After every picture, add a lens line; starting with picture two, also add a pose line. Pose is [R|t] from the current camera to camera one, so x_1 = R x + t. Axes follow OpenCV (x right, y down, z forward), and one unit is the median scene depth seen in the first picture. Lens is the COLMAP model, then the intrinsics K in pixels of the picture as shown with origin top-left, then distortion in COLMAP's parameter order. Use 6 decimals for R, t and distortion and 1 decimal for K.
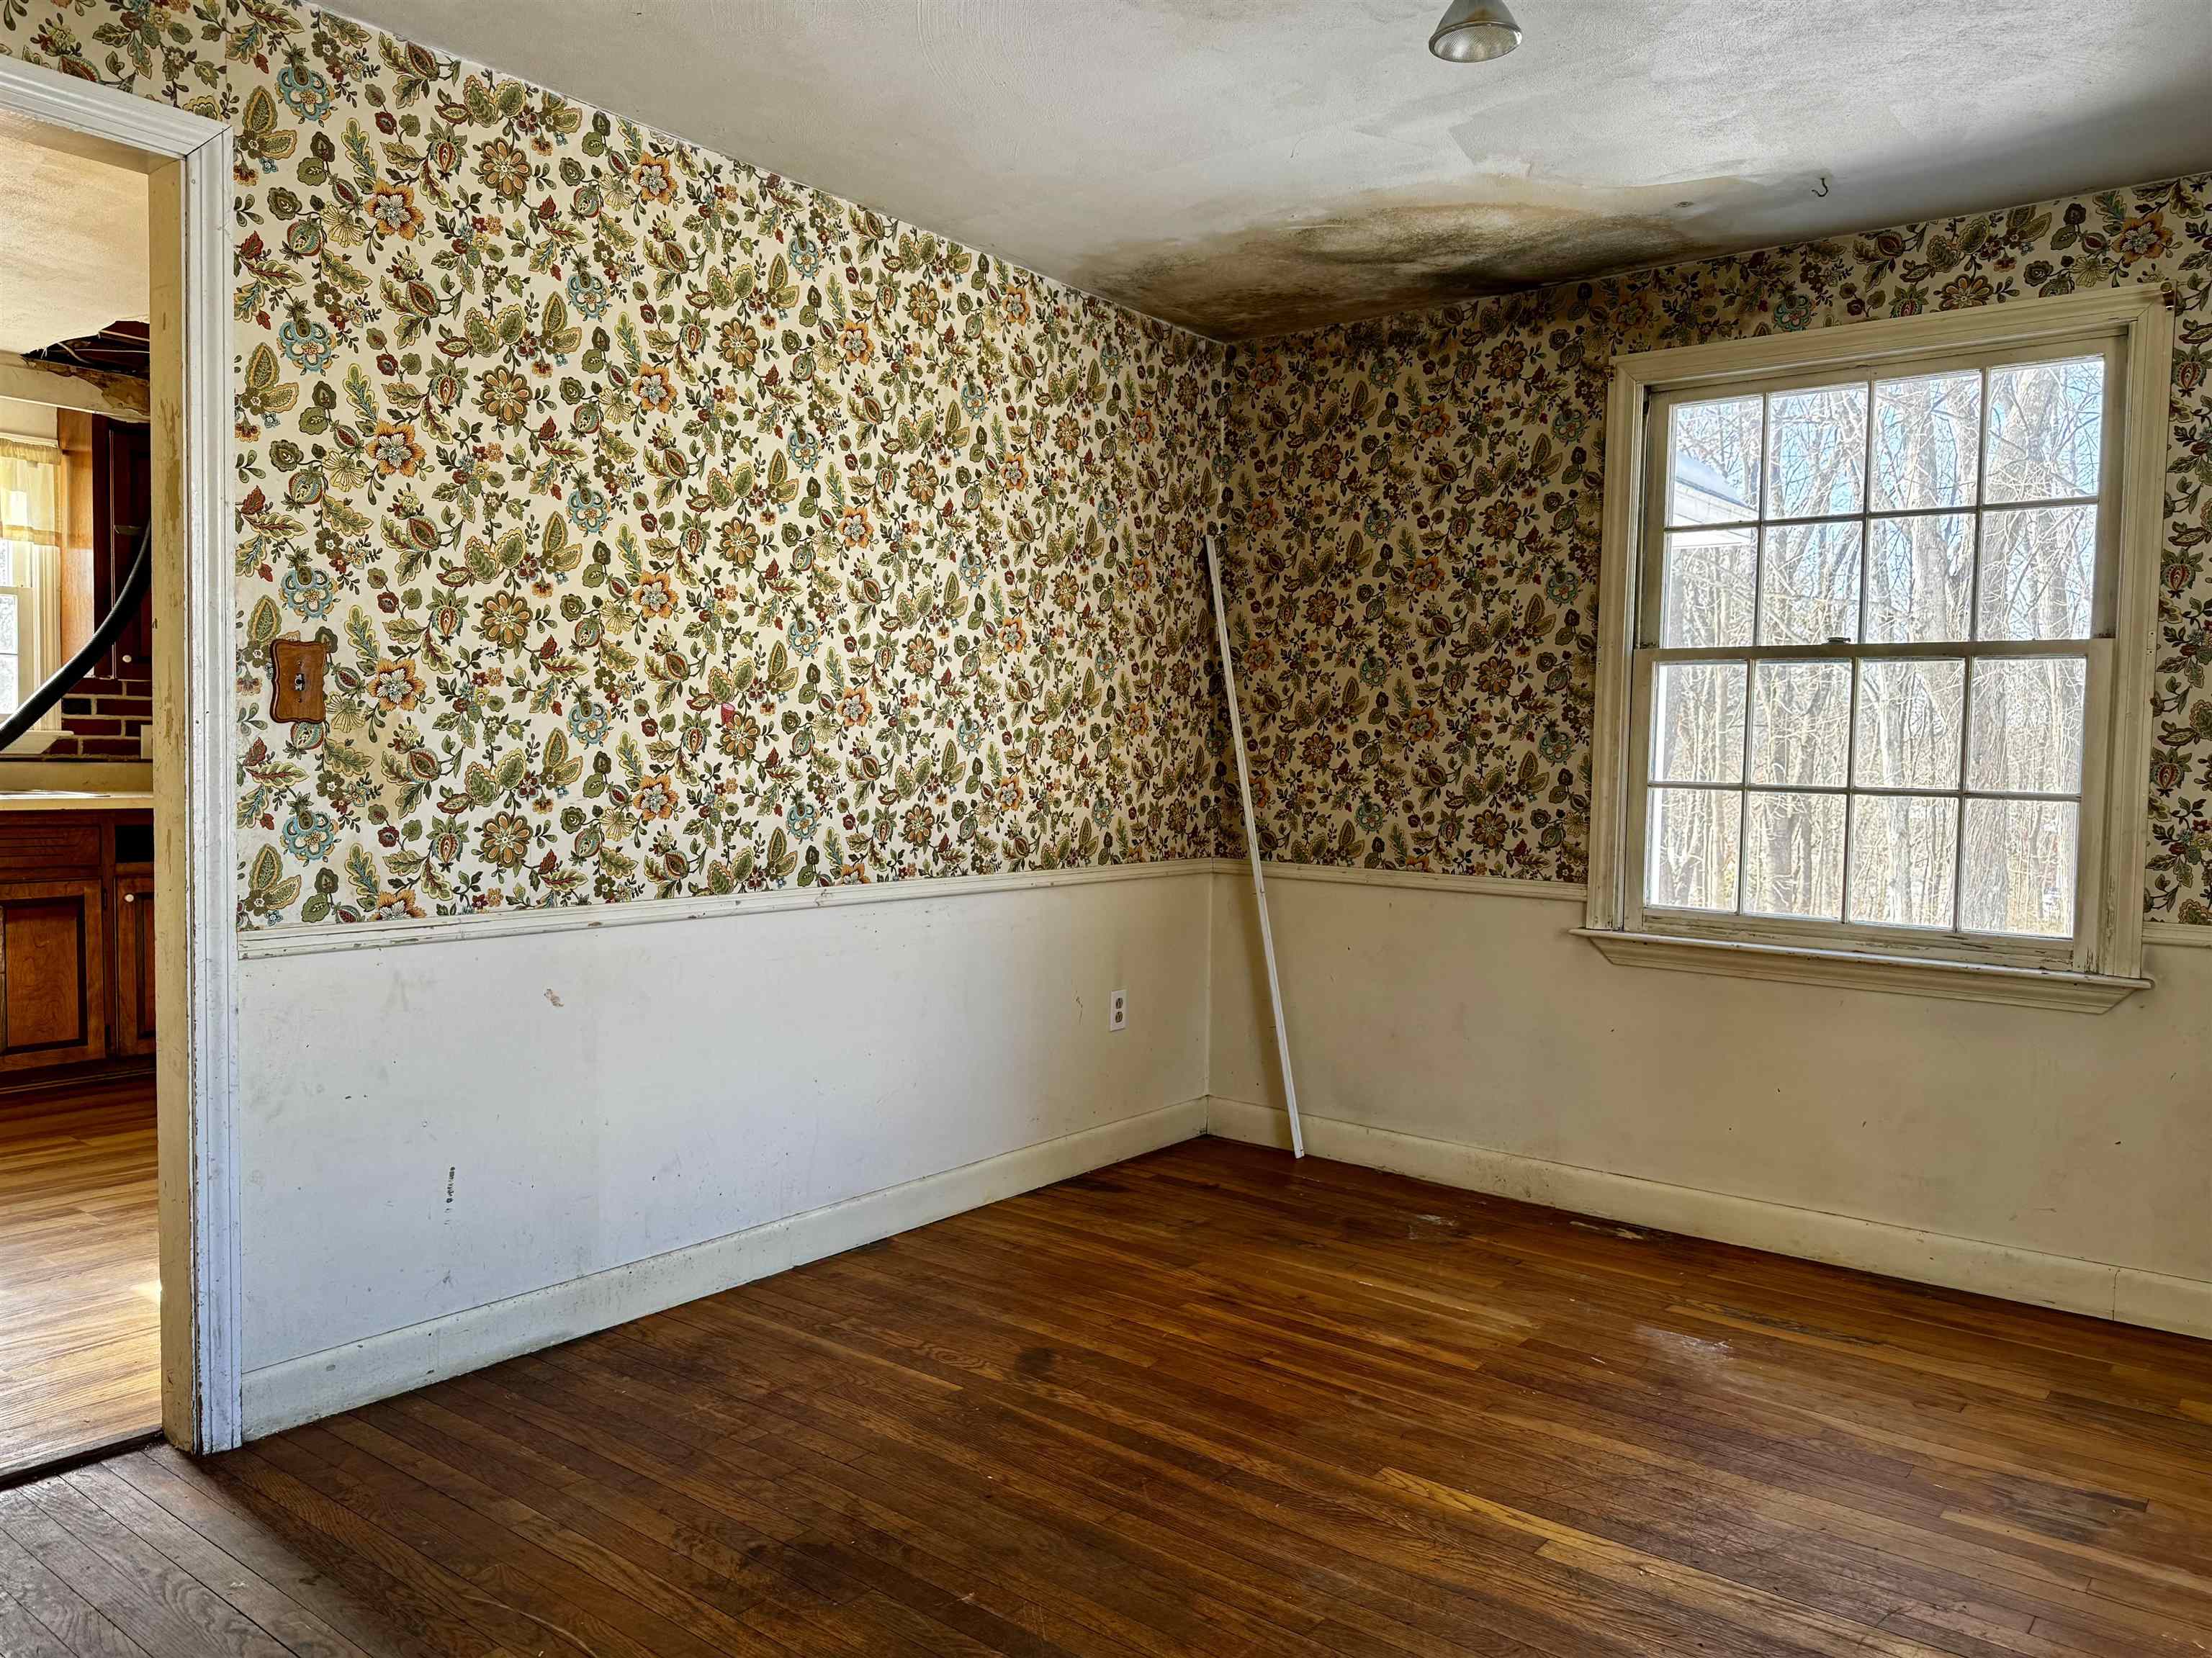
lens RADIAL K [[1604.5, 0, 1106.0], [0, 1604.5, 829.0], [0, 0, 1]] dist [-0.005633, -0.005653]
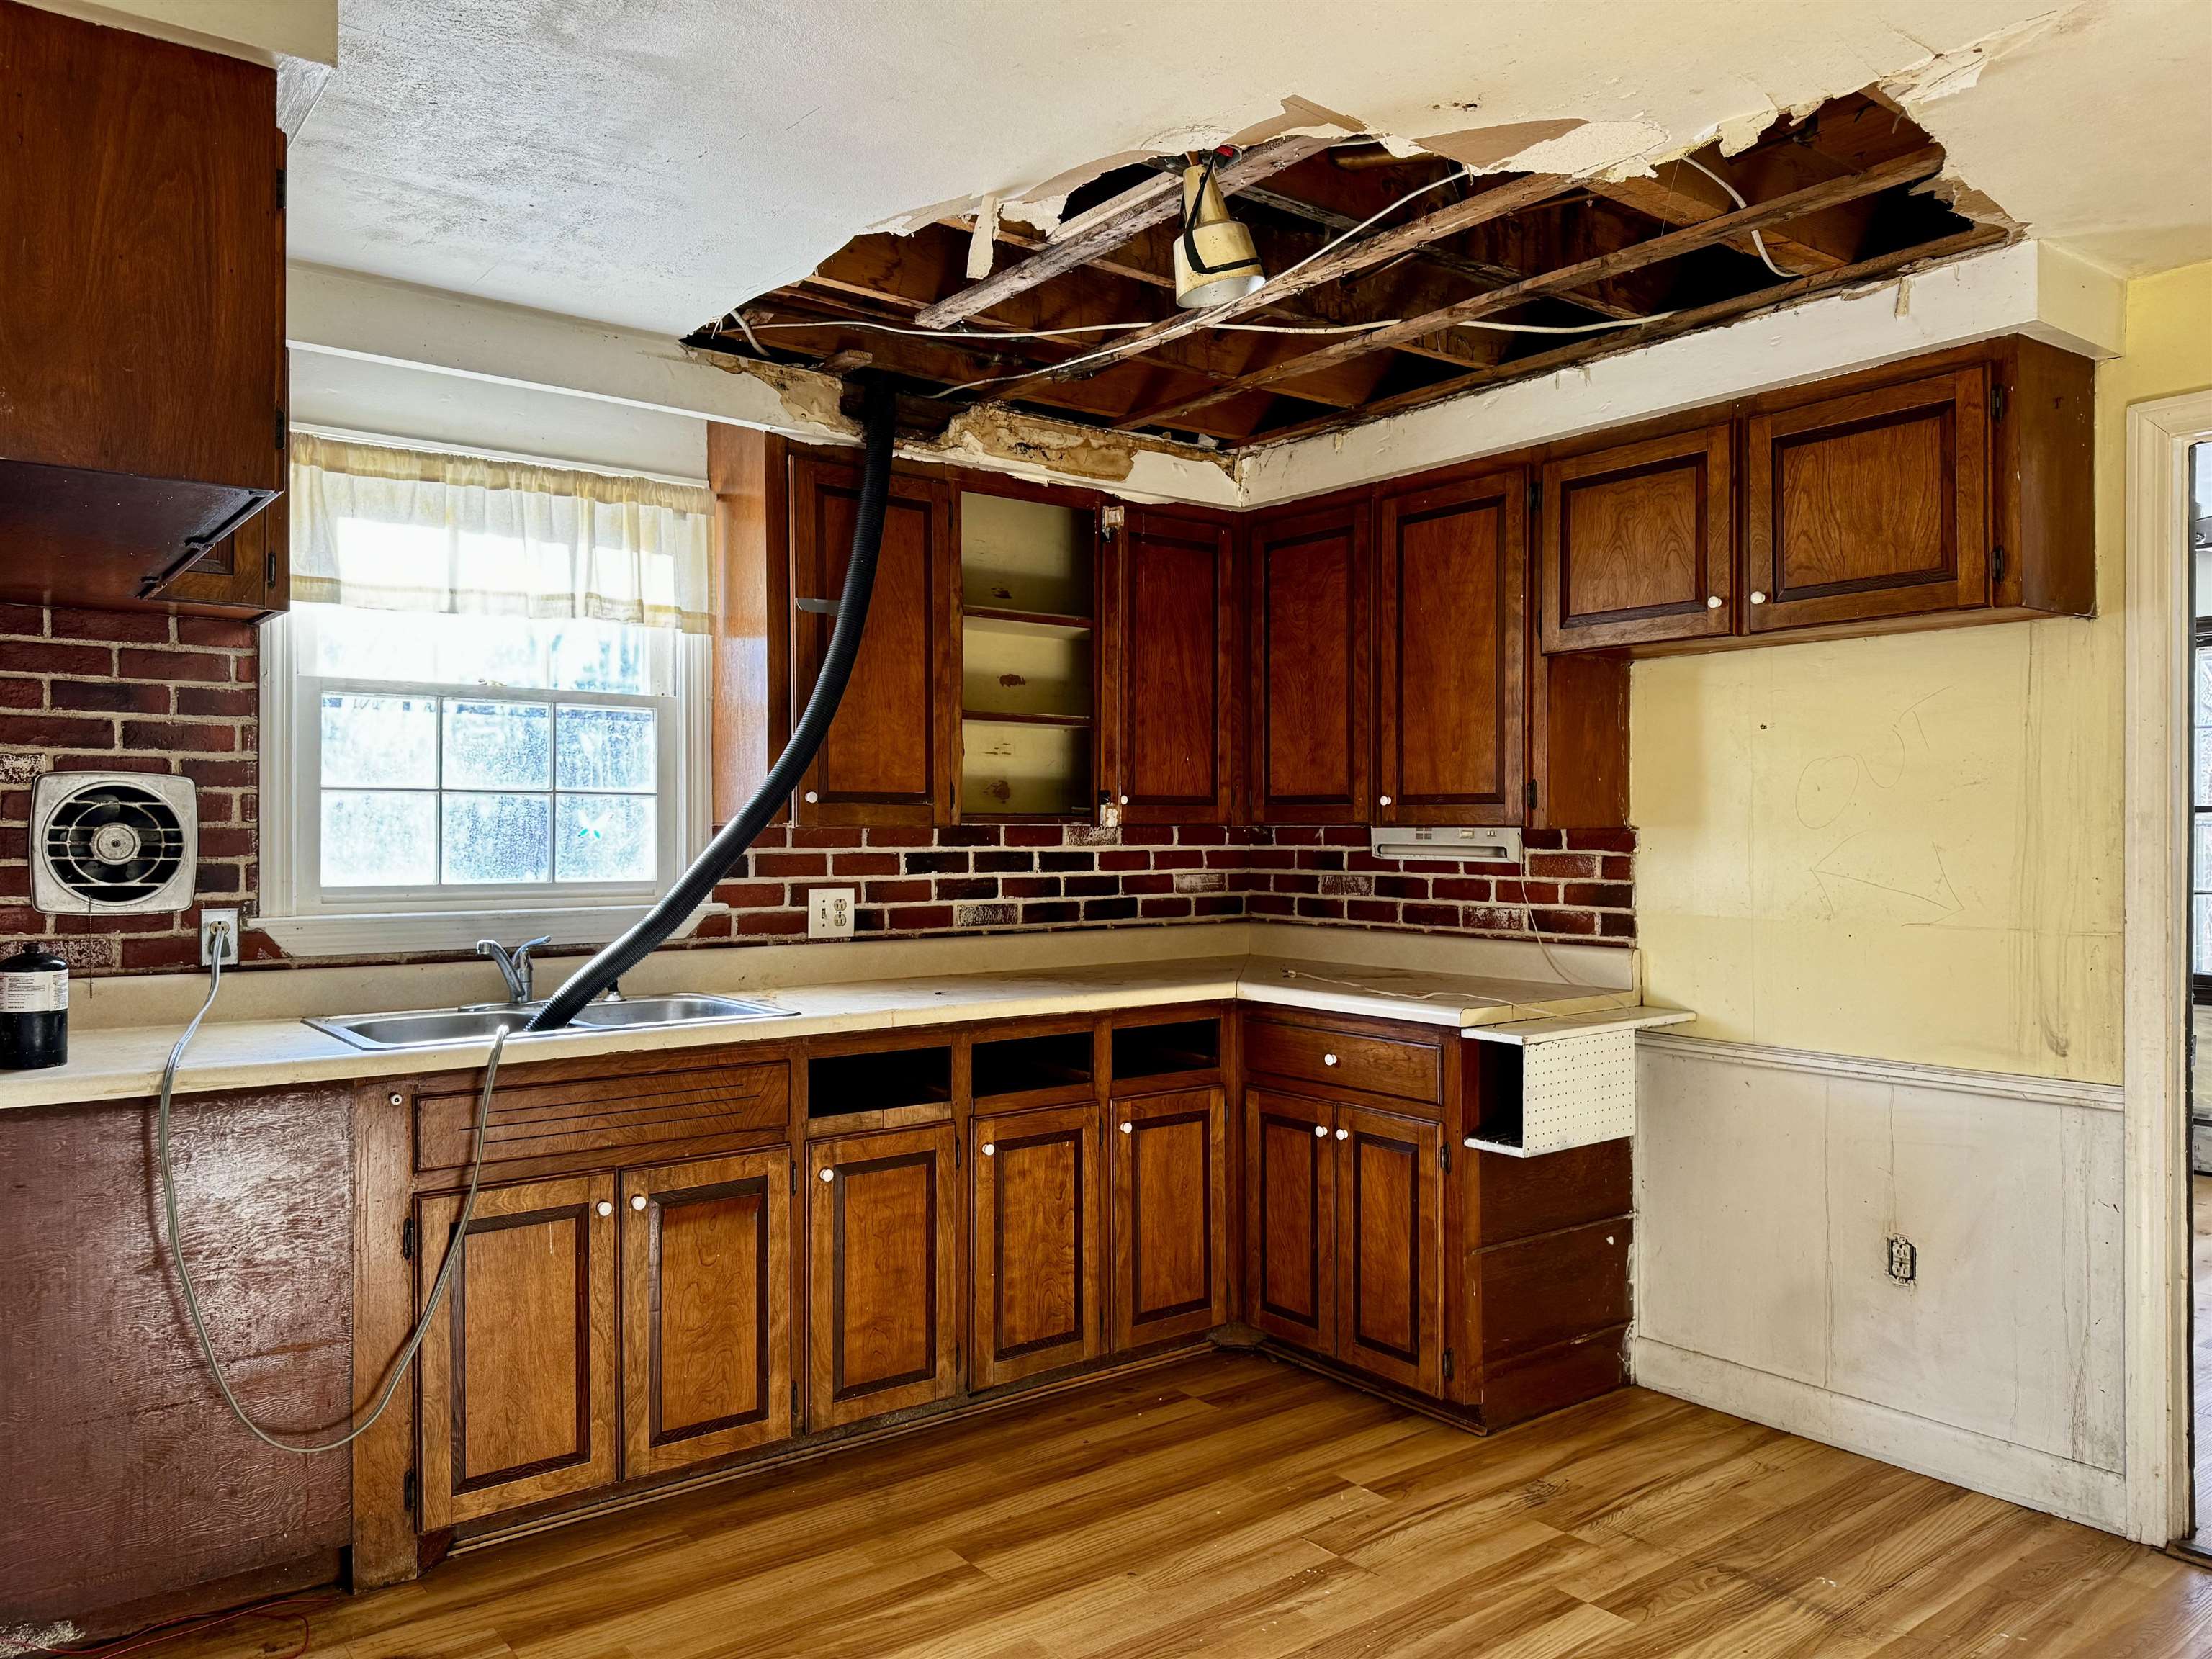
lens RADIAL K [[1583.9, 0, 1096.7], [0, 1583.9, 826.9], [0, 0, 1]] dist [0.125371, -0.188777]
pose [[0.967113, -0.022969, -0.253307, -0.325671], [0.009406, 0.998463, -0.054624, -0.056273], [0.254172, 0.050445, 0.965843, 0.387008]]
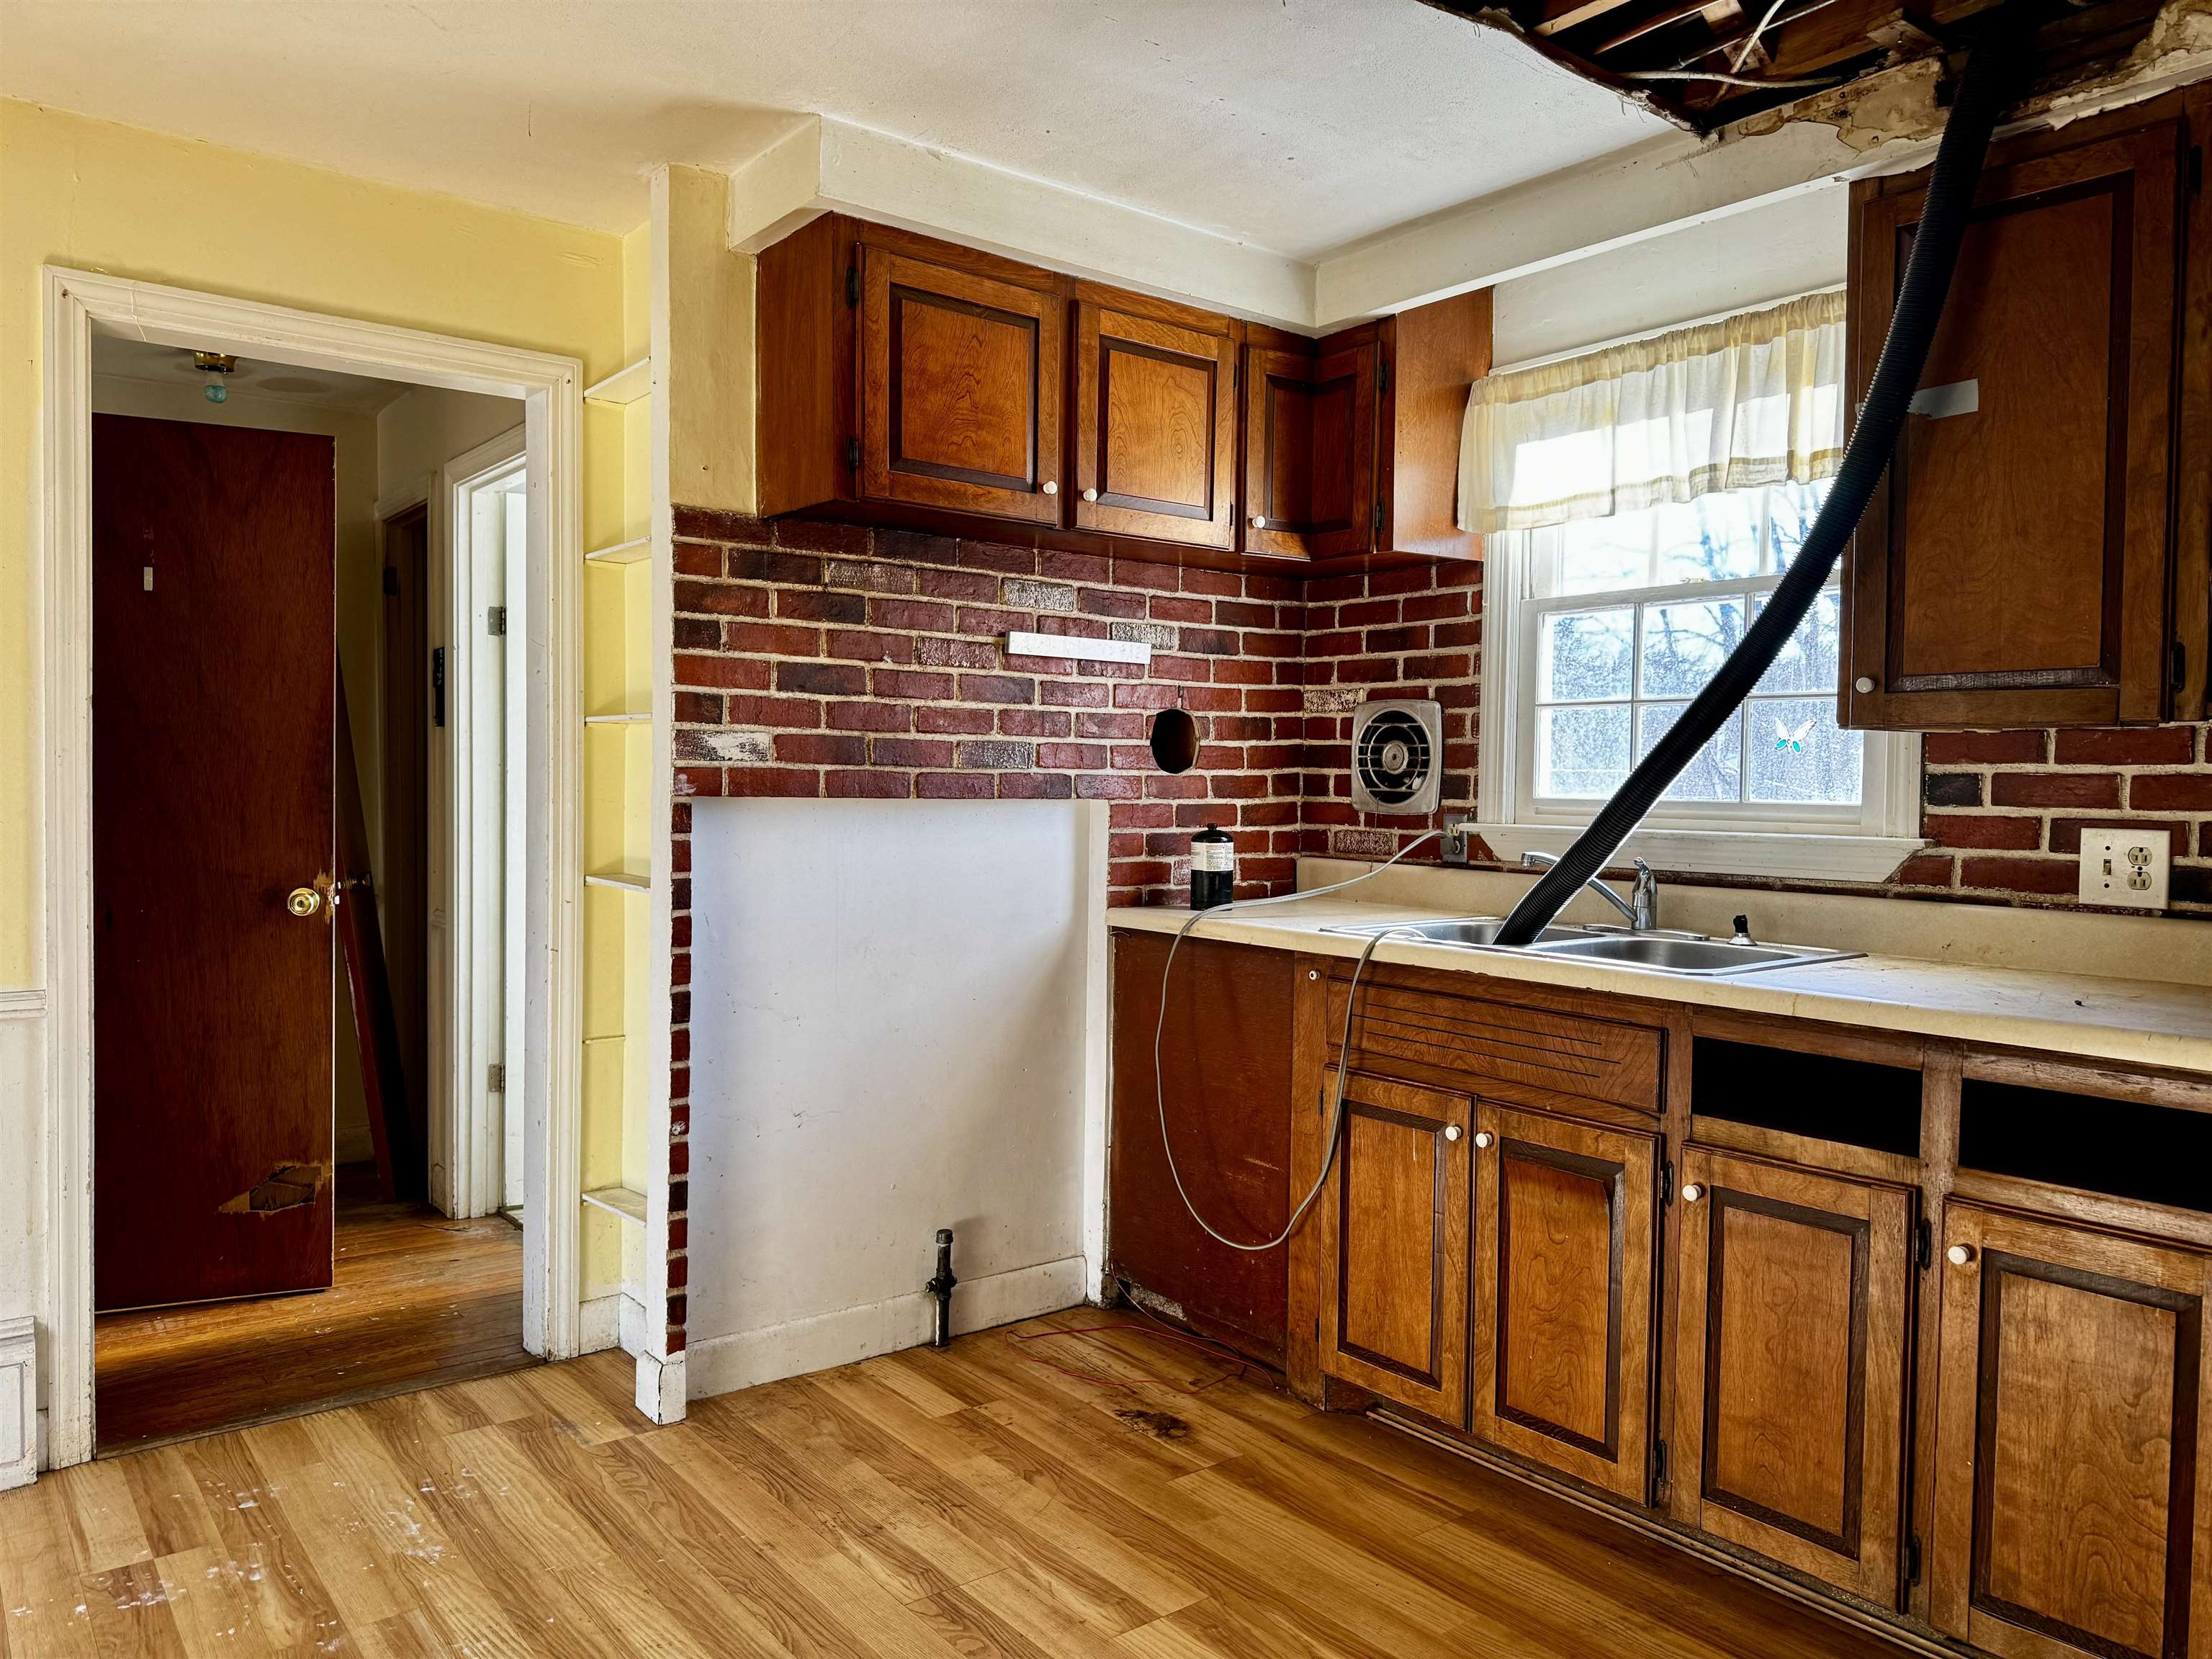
lens RADIAL K [[1543.0, 0, 1112.0], [0, 1543.0, 835.4], [0, 0, 1]] dist [0.078879, -0.076569]
pose [[-0.221510, 0.010569, -0.975101, -0.116746], [-0.064682, 0.997580, 0.025506, -0.059890], [0.973011, 0.068721, -0.220290, 0.878556]]
